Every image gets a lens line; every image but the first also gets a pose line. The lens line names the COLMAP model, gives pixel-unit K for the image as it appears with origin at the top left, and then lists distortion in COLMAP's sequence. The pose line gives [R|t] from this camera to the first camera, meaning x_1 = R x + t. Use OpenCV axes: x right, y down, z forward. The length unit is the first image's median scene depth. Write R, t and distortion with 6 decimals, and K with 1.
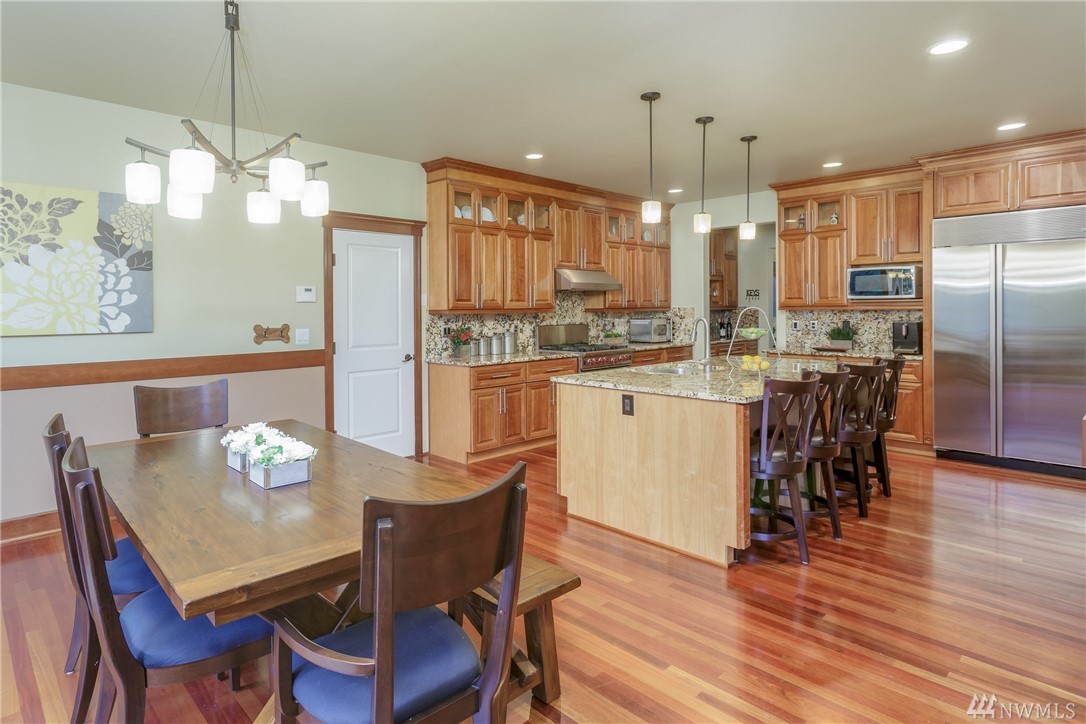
lens RADIAL K [[587.4, 0, 486.3], [0, 587.4, 311.4], [0, 0, 1]] dist [0.016861, 0.000148]
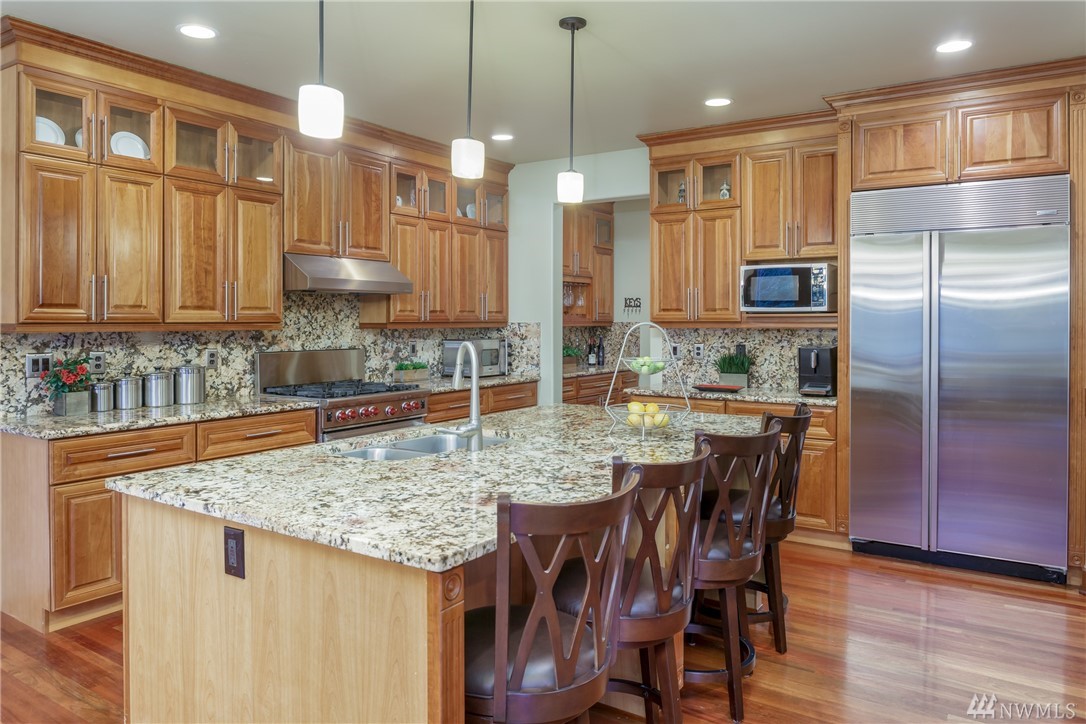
lens RADIAL K [[746.7, 0, 535.8], [0, 746.7, 326.2], [0, 0, 1]] dist [-0.017462, 0.007798]
pose [[0.969743, 0.006428, 0.244043, 0.189062], [-0.006594, 0.999978, -0.000137, -0.003394], [-0.244039, -0.001477, 0.969764, 0.252318]]
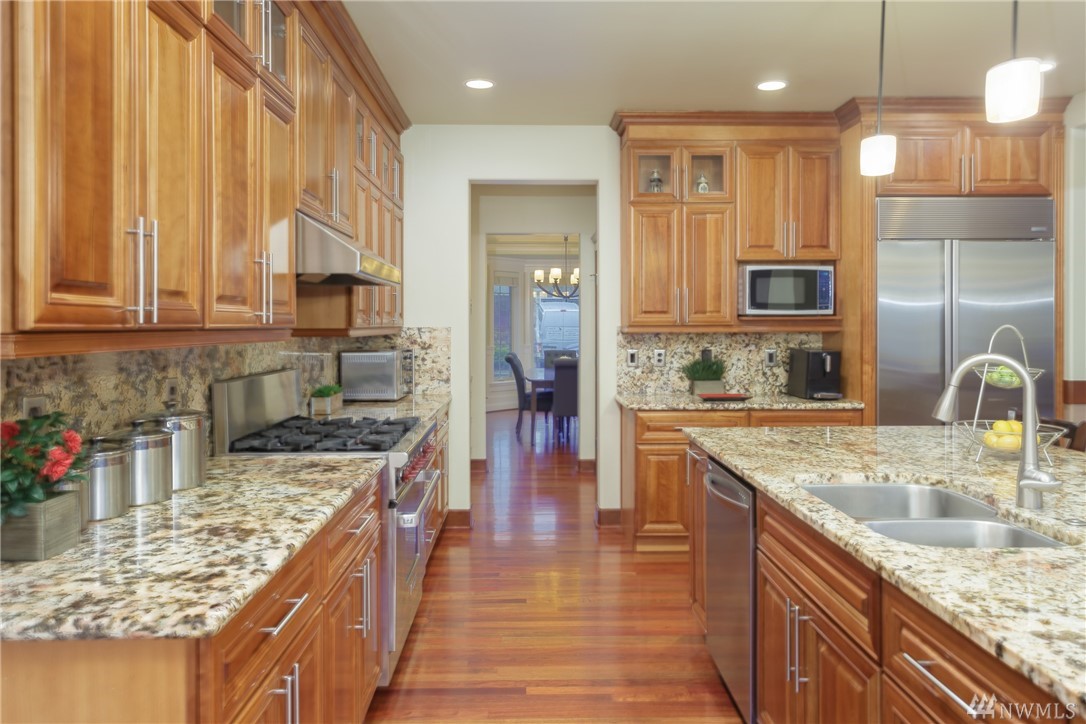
lens RADIAL K [[746.7, 0, 531.4], [0, 746.7, 331.3], [0, 0, 1]] dist [-0.017462, 0.007798]
pose [[0.670727, -0.000355, 0.741705, -0.117352], [0.001919, 0.999997, -0.001257, -0.002928], [-0.741702, 0.002266, 0.670726, 0.651112]]
